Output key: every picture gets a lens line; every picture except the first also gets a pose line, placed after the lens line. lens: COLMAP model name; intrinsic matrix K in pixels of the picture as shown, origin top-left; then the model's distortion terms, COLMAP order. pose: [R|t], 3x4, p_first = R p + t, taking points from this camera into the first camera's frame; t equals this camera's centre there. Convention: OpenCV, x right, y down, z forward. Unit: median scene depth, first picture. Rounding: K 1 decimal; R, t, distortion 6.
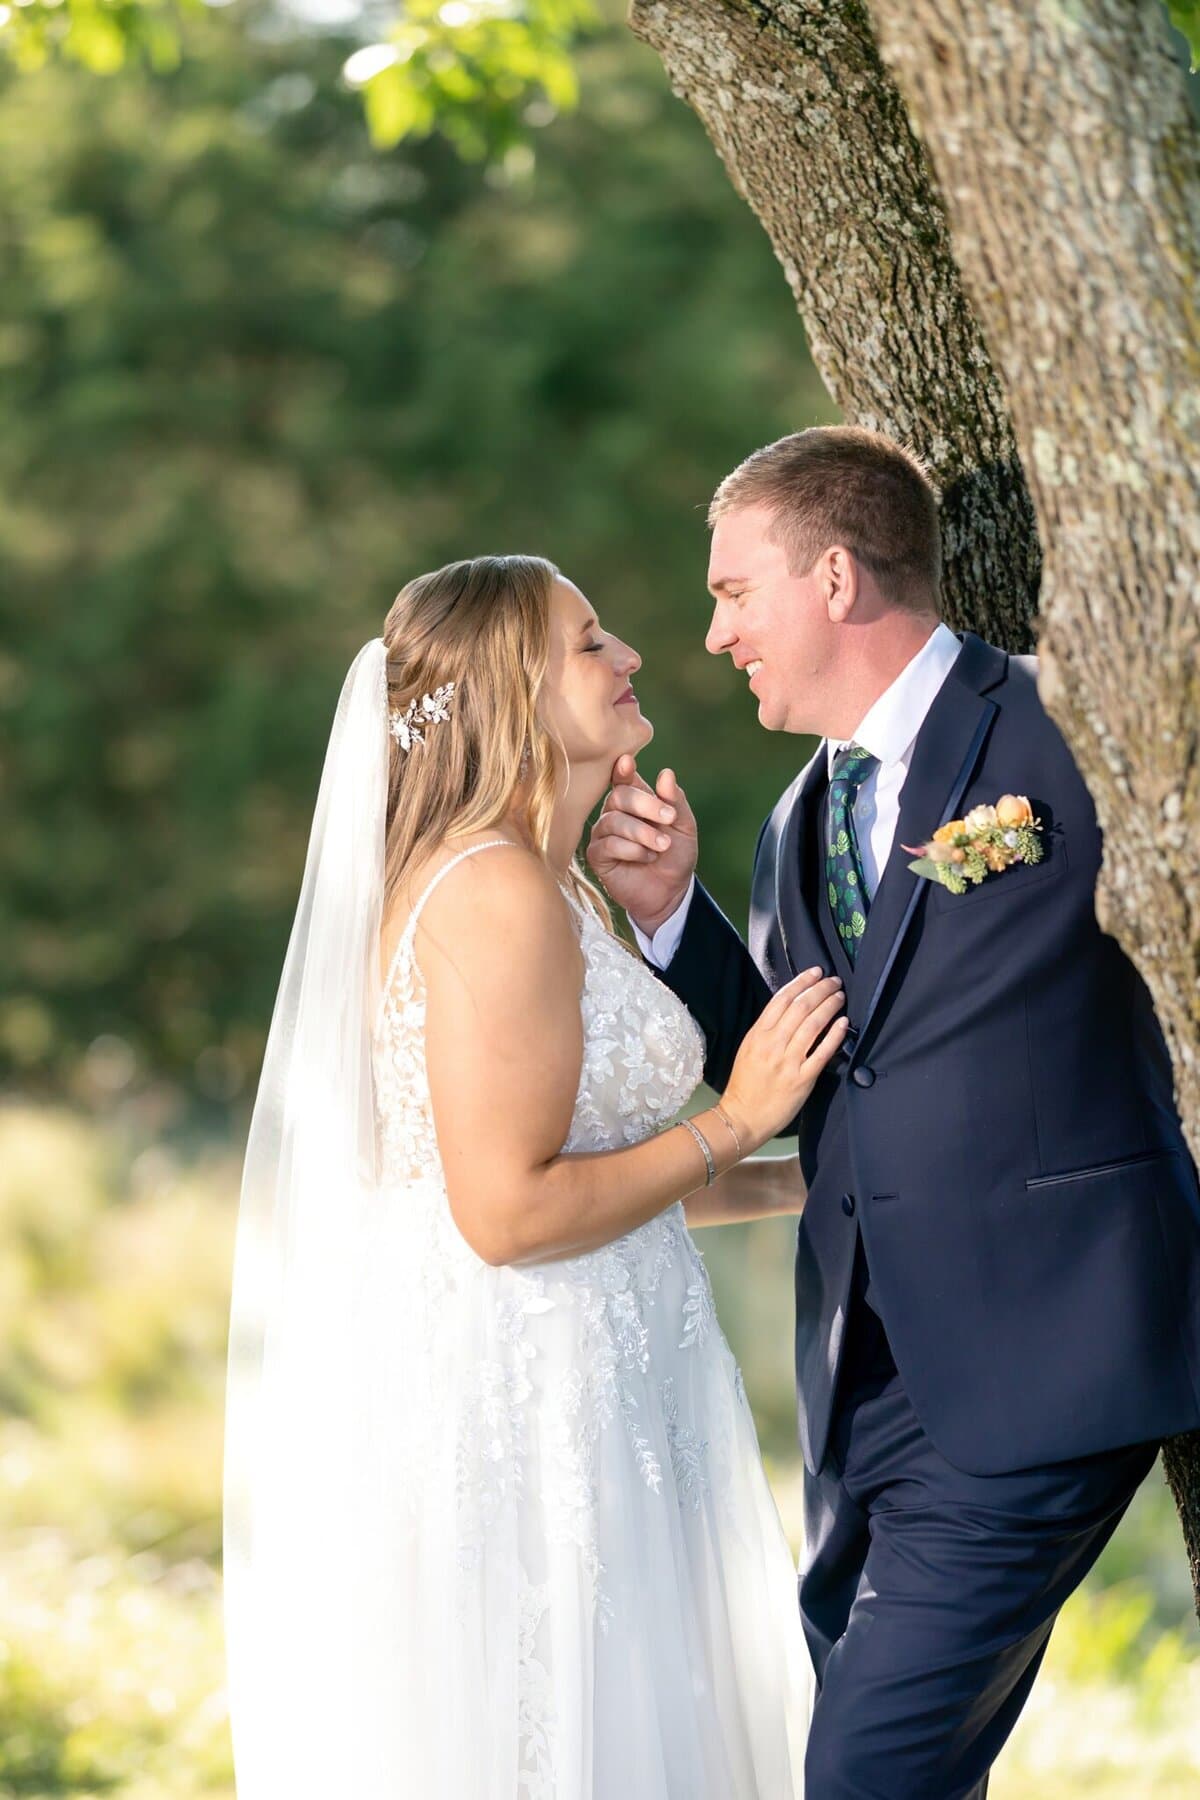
lens RADIAL K [[4451.1, 0, 562.4], [0, 4451.1, 898.1], [0, 0, 1]] dist [-0.055877, 0.646223]
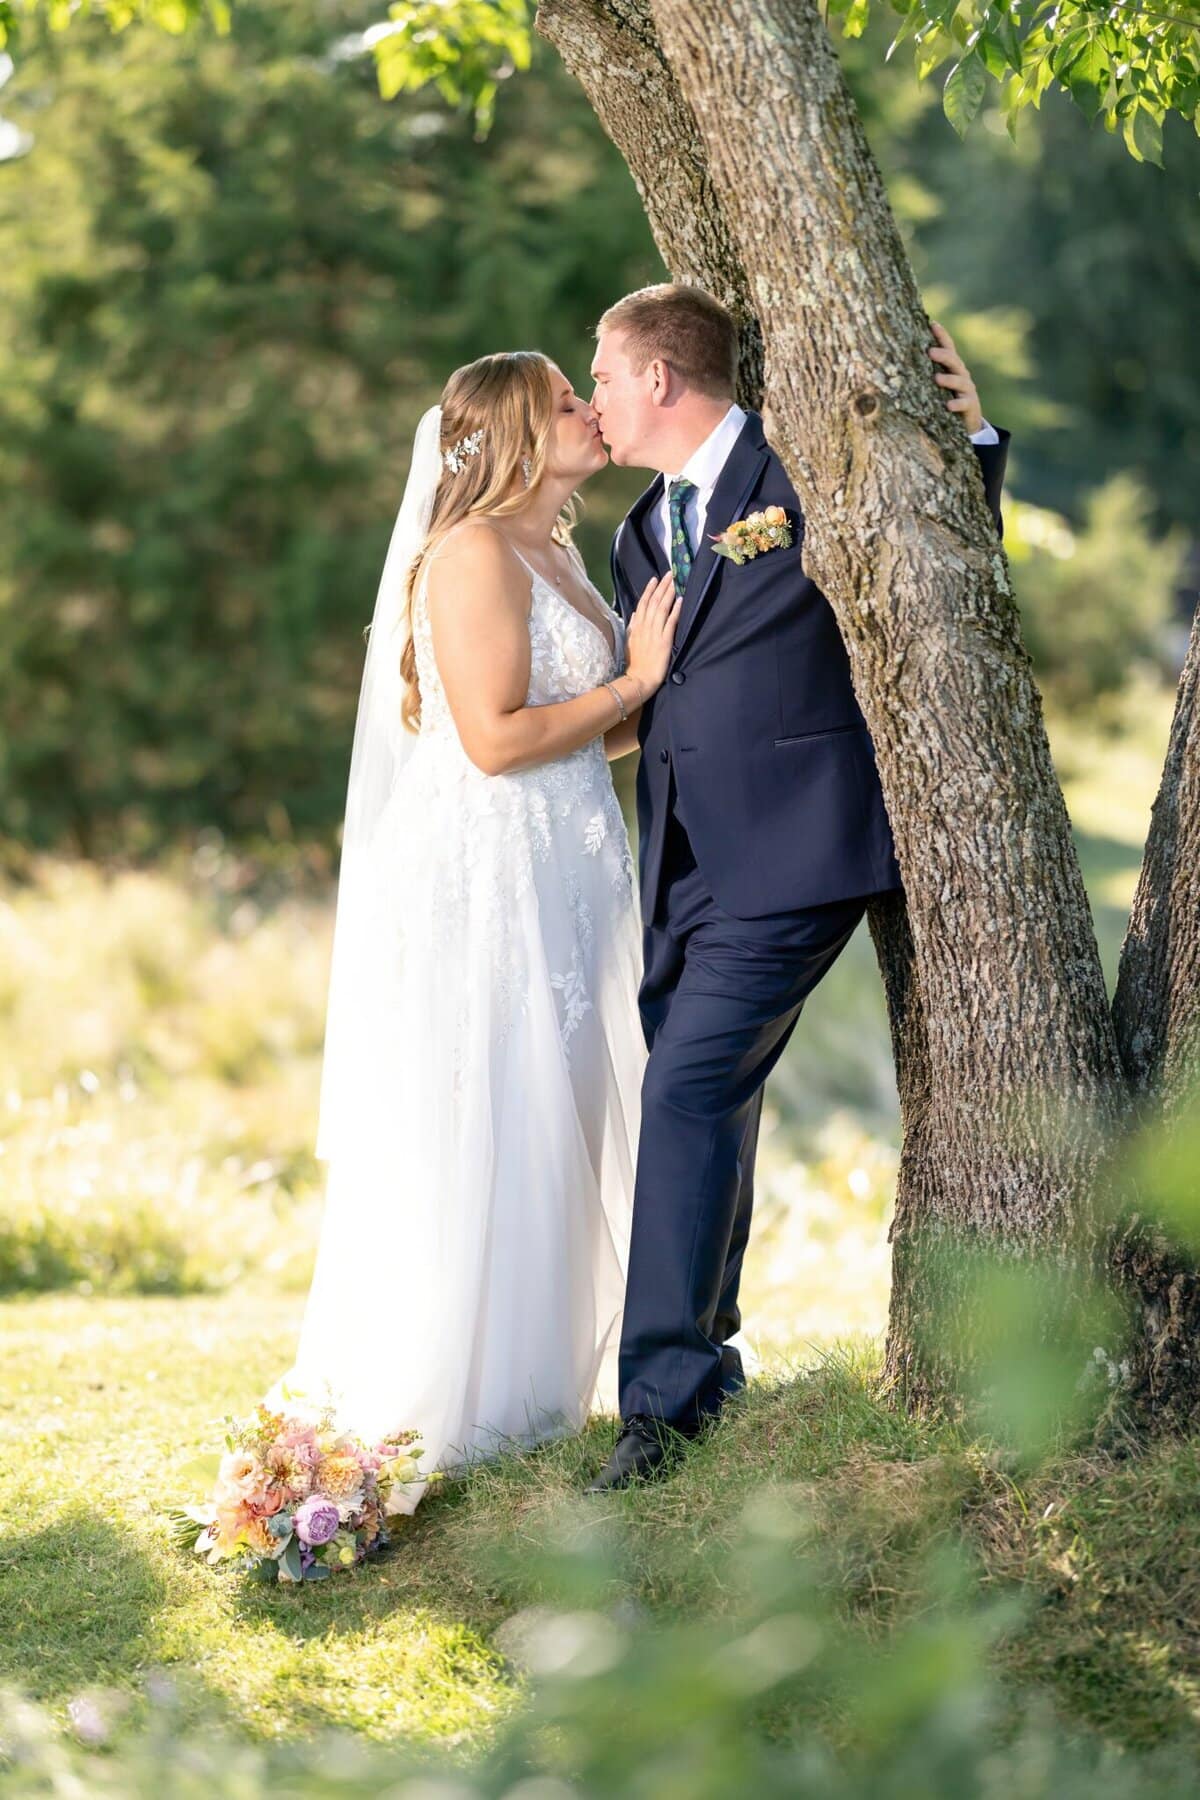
lens RADIAL K [[4152.9, 0, 600.0], [0, 4152.9, 900.0], [0, 0, 1]] dist [-0.009923, 0.520670]
pose [[0.999961, -0.006789, -0.005615, 0.054149], [0.006934, 0.999633, 0.026182, 0.091652], [0.005435, -0.026220, 0.999641, -0.594377]]
